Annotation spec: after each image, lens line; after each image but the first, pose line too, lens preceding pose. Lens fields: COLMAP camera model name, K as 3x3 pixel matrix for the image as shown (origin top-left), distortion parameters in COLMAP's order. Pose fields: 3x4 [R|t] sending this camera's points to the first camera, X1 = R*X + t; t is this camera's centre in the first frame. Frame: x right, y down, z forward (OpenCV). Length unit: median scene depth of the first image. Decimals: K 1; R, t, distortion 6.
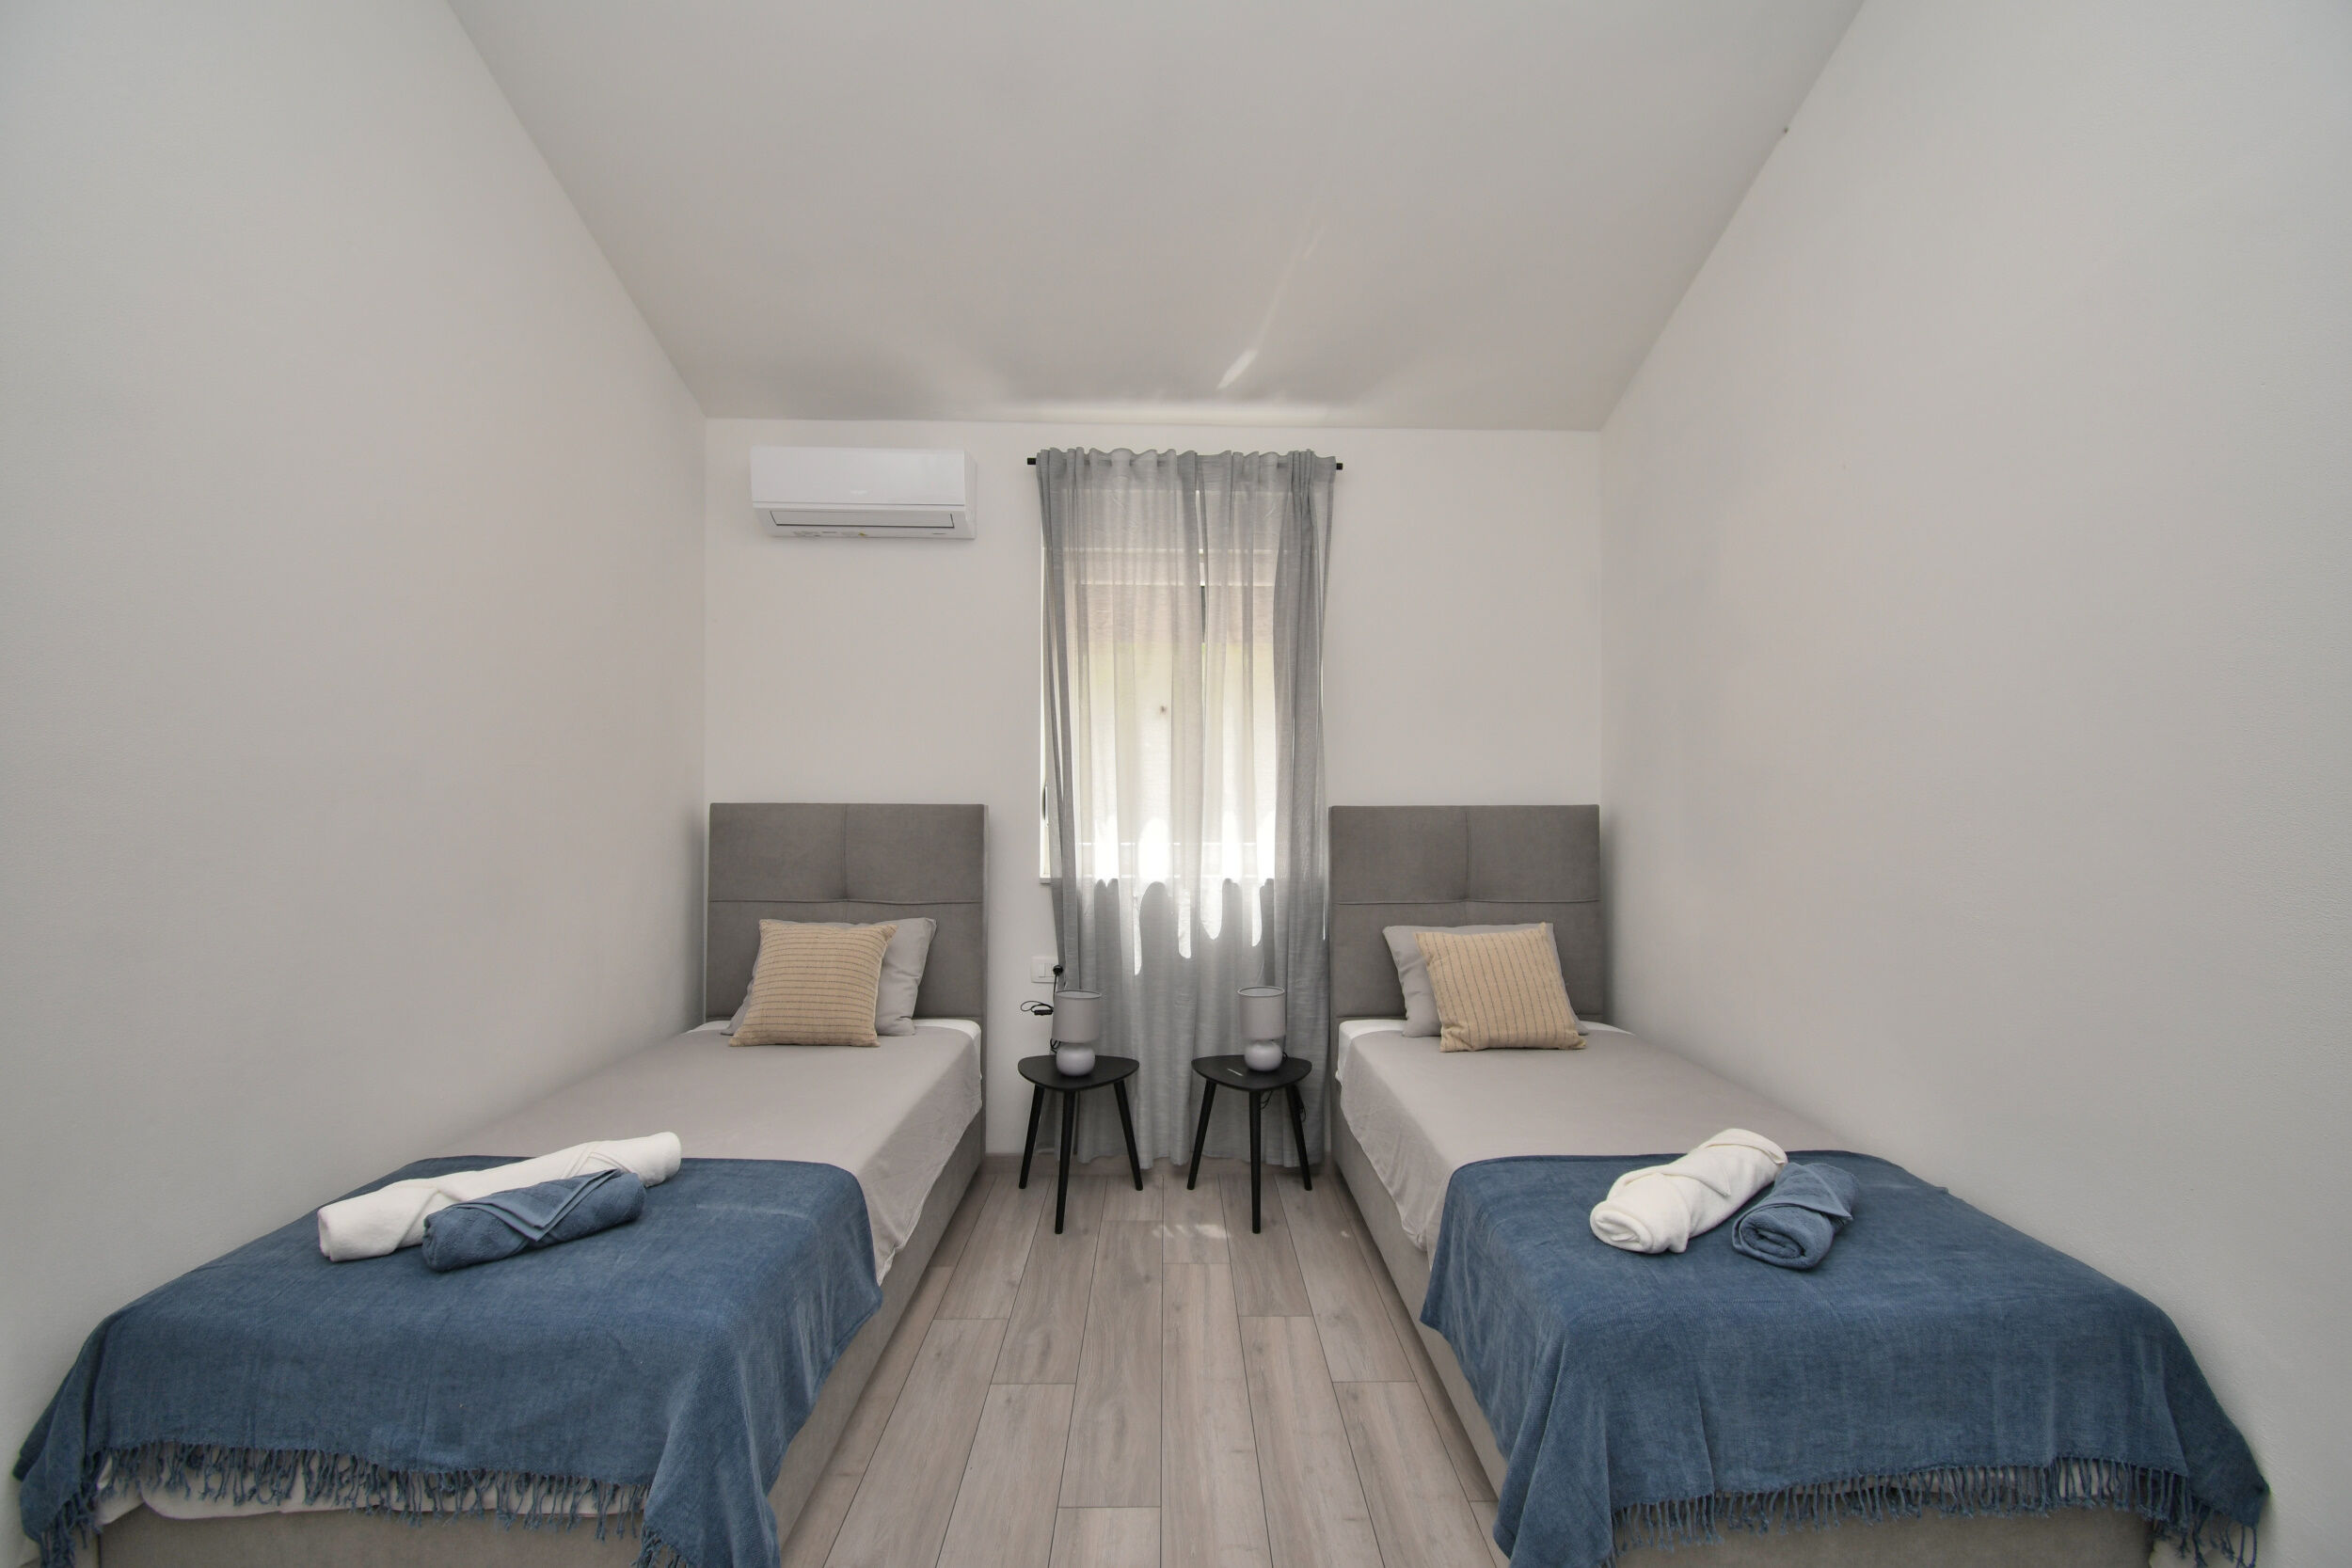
lens RADIAL K [[1030.7, 0, 1182.1], [0, 1030.7, 788.6], [0, 0, 1]] dist [0.021767, -0.027409]
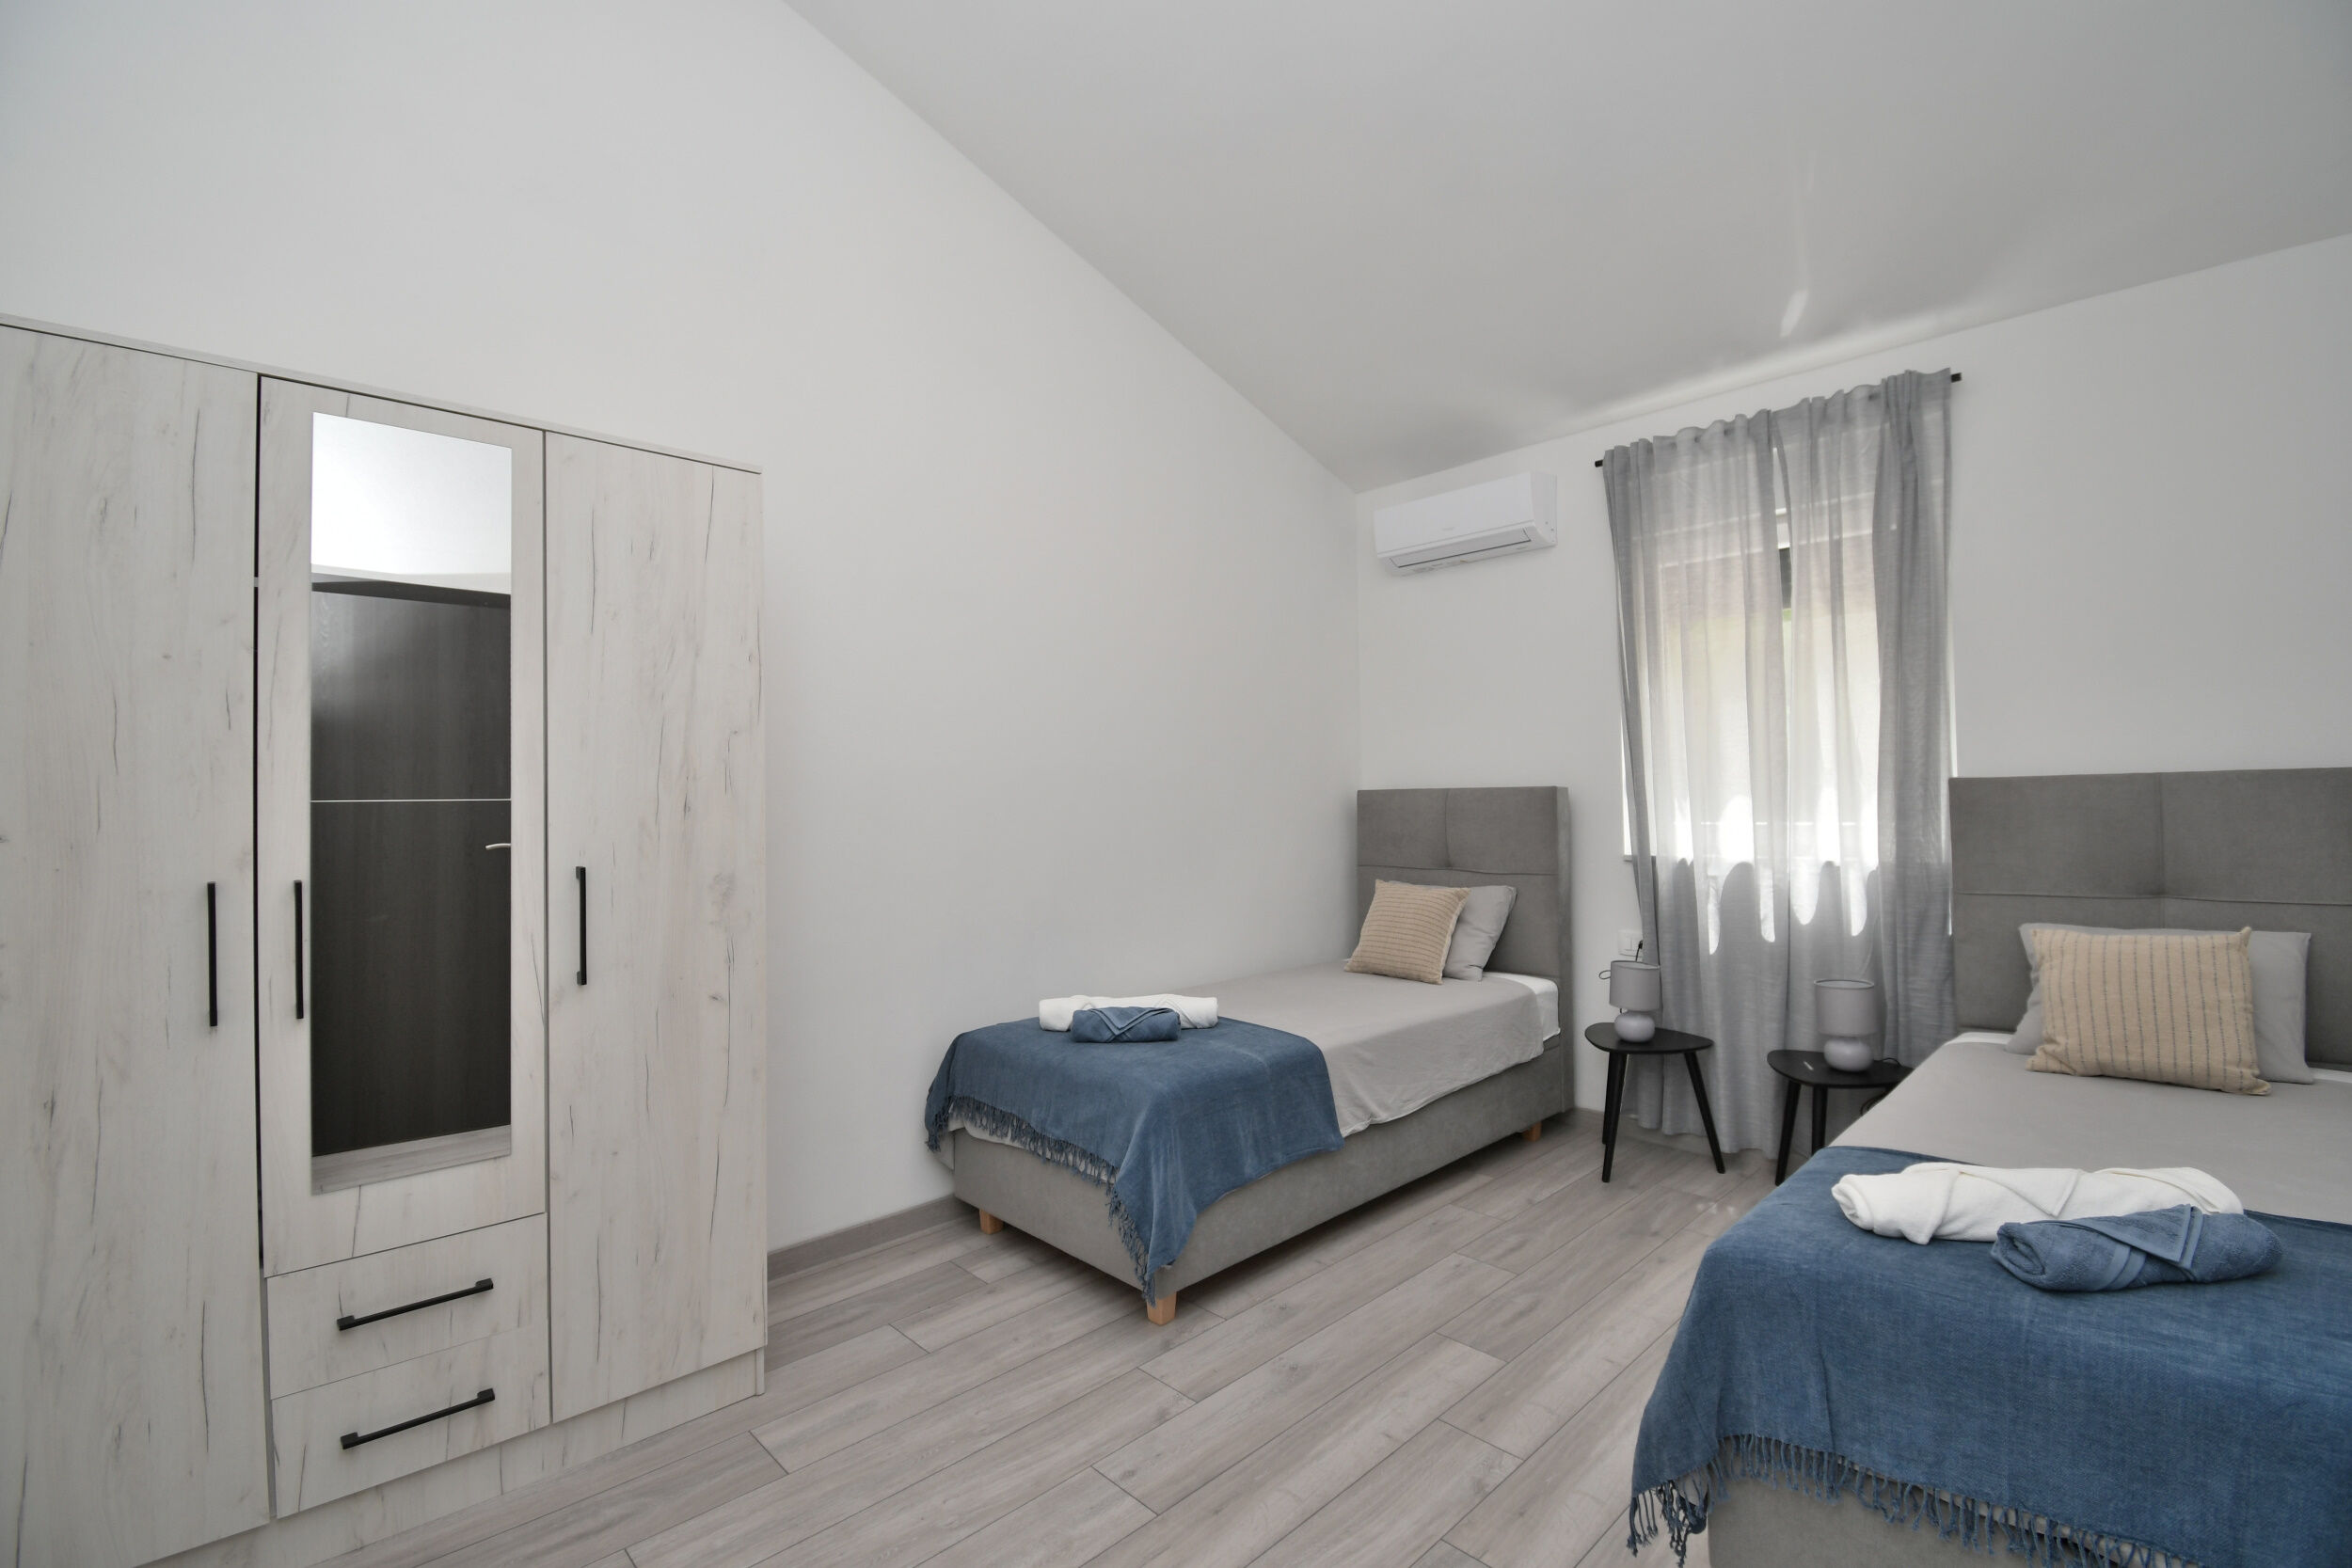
lens RADIAL K [[1030.7, 0, 1182.1], [0, 1030.7, 788.6], [0, 0, 1]] dist [0.021767, -0.027409]
pose [[0.680534, -0.022371, -0.732375, 0.339301], [0.023950, 0.999679, -0.008281, 0.017408], [0.732325, -0.011905, 0.680851, -0.045911]]
